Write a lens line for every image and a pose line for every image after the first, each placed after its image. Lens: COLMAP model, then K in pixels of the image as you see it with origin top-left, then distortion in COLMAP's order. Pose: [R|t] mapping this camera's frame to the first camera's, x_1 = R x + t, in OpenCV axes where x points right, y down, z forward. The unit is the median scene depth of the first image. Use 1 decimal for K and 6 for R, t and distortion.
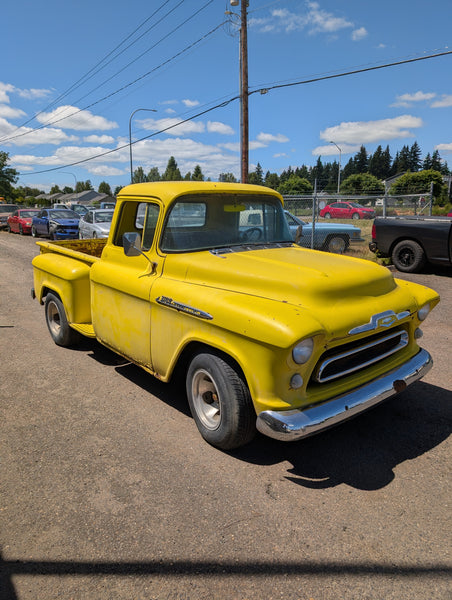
lens RADIAL K [[435.7, 0, 226.0], [0, 435.7, 300.0], [0, 0, 1]] dist [0.001663, -0.000277]
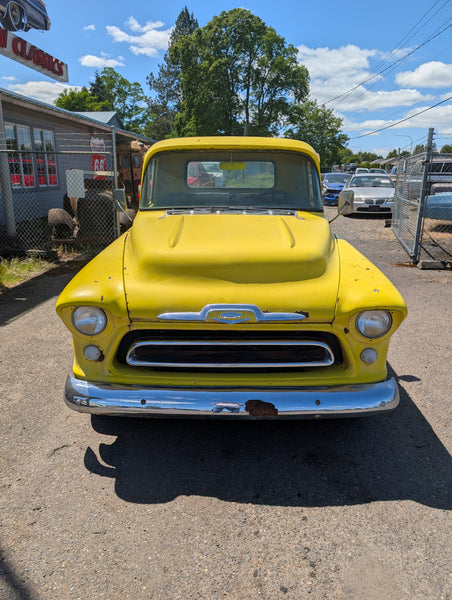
lens RADIAL K [[439.4, 0, 226.0], [0, 439.4, 300.0], [0, 0, 1]] dist [-0.000905, -0.001064]
pose [[0.742658, 0.190851, -0.641900, 0.144300], [-0.144221, 0.981619, 0.124999, -0.012224], [0.653957, -0.000256, 0.756532, 0.072827]]
